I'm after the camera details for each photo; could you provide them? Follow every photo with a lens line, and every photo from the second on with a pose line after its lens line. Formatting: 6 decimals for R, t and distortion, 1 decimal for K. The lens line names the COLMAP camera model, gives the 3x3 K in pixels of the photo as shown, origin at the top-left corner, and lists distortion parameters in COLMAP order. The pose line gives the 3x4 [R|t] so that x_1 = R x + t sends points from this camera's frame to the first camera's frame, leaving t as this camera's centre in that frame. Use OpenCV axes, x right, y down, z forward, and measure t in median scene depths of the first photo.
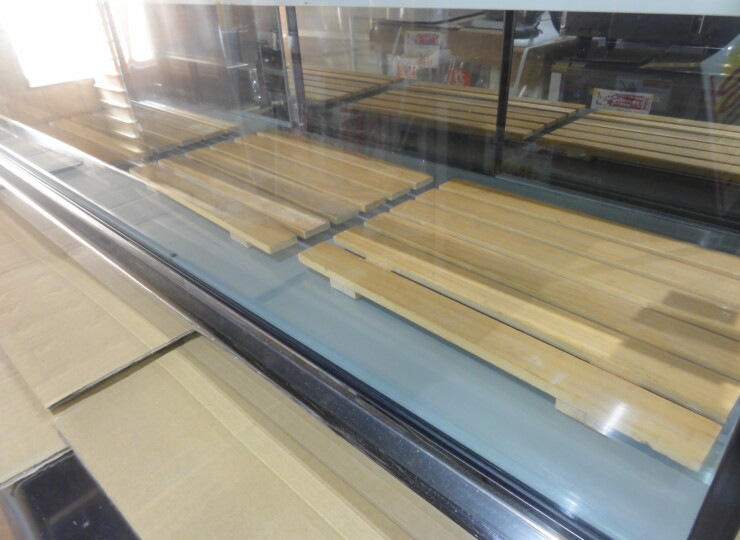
lens RADIAL K [[522.1, 0, 373.3], [0, 522.1, 271.1], [0, 0, 1]] dist [0.001358, -0.002720]
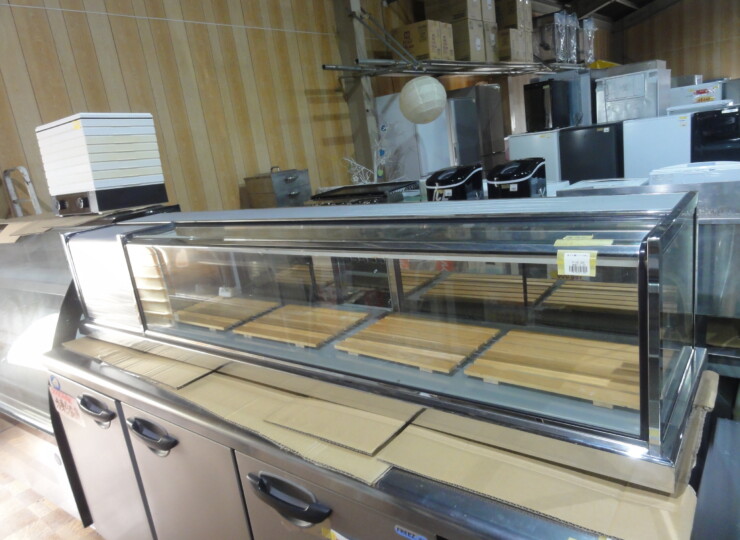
lens RADIAL K [[522.1, 0, 367.7], [0, 522.1, 272.2], [0, 0, 1]] dist [0.001358, -0.002720]
pose [[0.990599, -0.113542, 0.076300, -0.514355], [0.130729, 0.950007, -0.283543, 0.112413], [-0.040291, 0.290852, 0.955919, -0.961936]]
